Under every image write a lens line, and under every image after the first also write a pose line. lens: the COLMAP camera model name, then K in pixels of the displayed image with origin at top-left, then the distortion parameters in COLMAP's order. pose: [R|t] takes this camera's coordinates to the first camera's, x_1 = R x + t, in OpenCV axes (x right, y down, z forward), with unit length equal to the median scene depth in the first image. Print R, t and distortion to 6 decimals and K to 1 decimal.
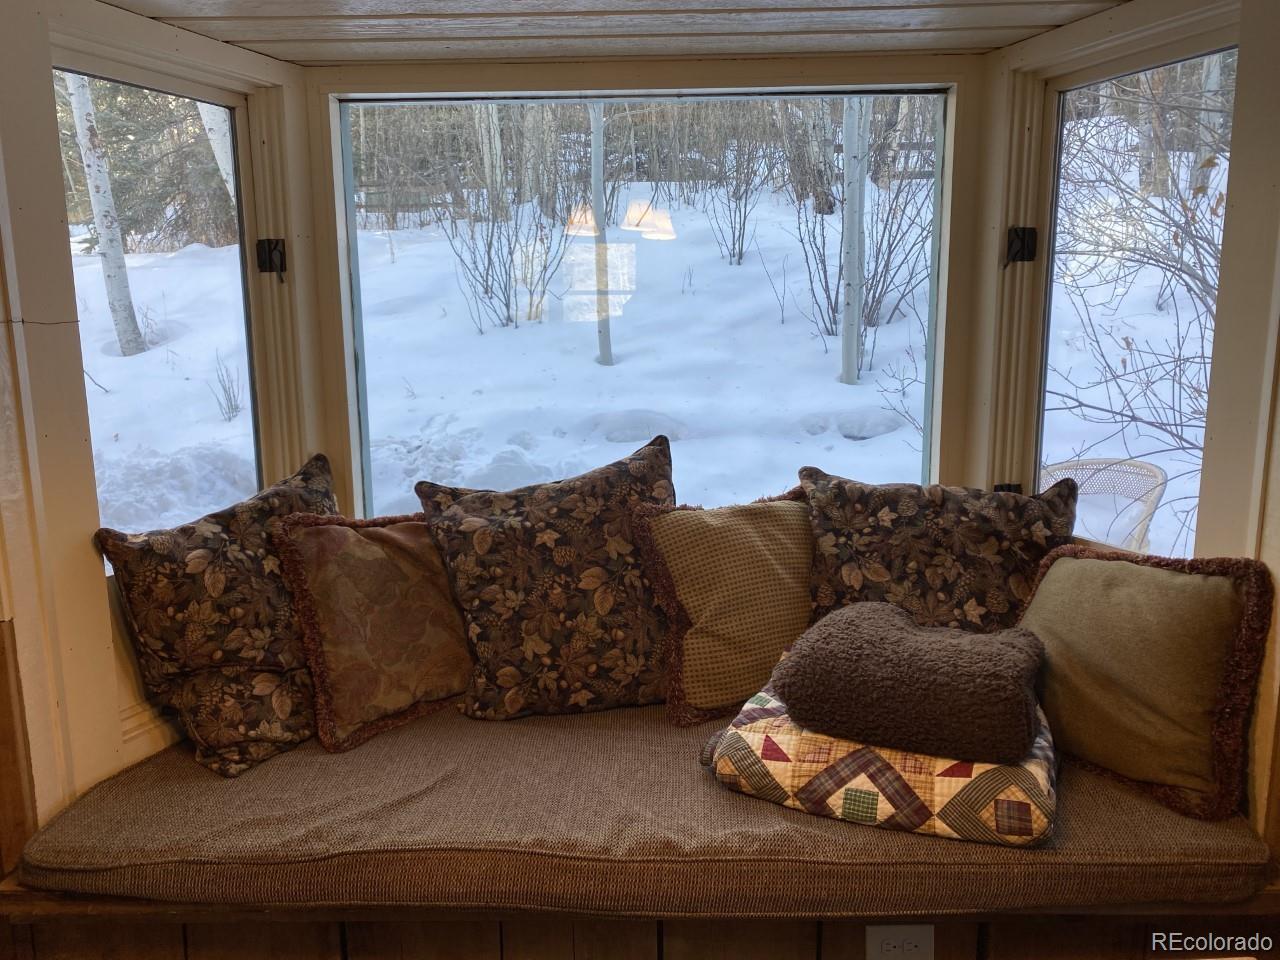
lens RADIAL K [[957.7, 0, 633.5], [0, 957.7, 473.2], [0, 0, 1]] dist [0.034539, -0.084207]
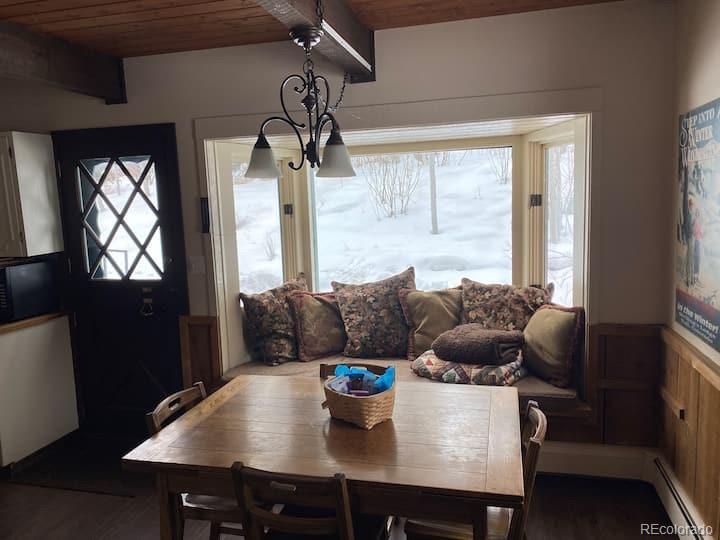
lens RADIAL K [[538.7, 0, 356.4], [0, 538.7, 266.2], [0, 0, 1]] dist [0.034539, -0.084207]
pose [[0.972283, 0.004799, -0.233759, 0.271692], [-0.014489, 0.999105, -0.039752, 0.029970], [0.233359, 0.042037, 0.971482, -0.704320]]
